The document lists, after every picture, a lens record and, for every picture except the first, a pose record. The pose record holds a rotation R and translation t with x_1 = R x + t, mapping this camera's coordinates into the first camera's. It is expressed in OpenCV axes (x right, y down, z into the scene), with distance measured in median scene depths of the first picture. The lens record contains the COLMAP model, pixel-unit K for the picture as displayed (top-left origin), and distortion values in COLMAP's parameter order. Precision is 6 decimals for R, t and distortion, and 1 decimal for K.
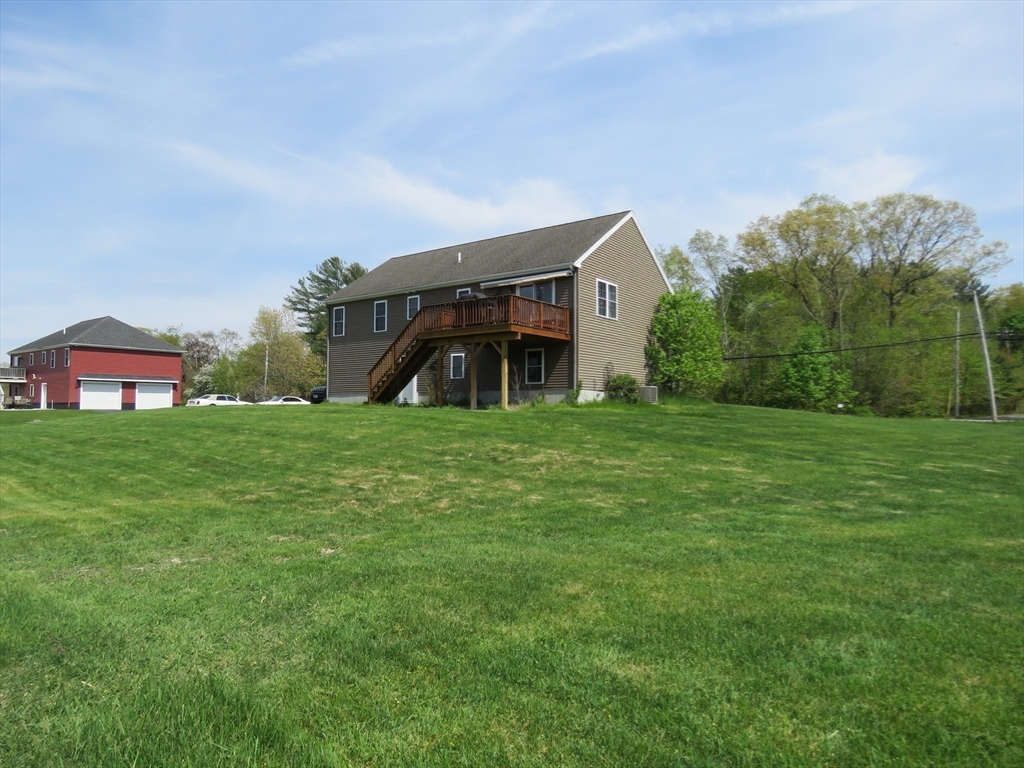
lens RADIAL K [[647.6, 0, 512.7], [0, 647.6, 382.9], [0, 0, 1]] dist [-0.025002, -0.001034]
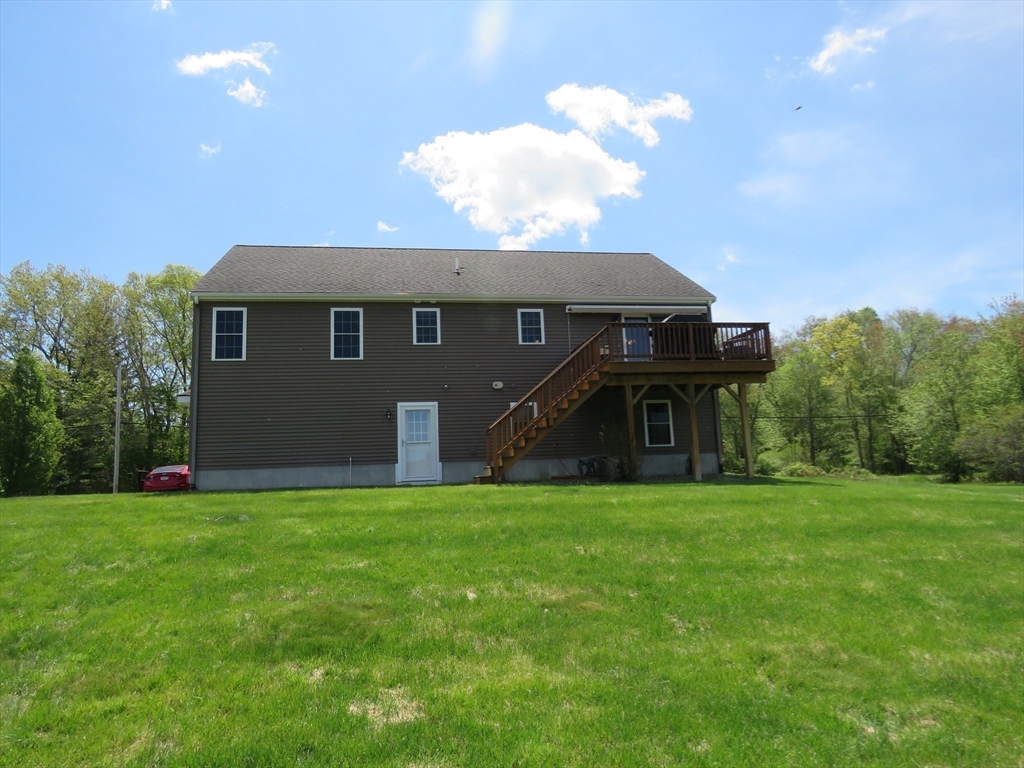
lens RADIAL K [[647.6, 0, 511.8], [0, 647.6, 384.6], [0, 0, 1]] dist [-0.025002, -0.001034]
pose [[0.693653, 0.074100, 0.716487, -0.548098], [0.009436, 0.993674, -0.111902, 0.011273], [-0.720247, 0.084382, 0.688566, 0.514690]]
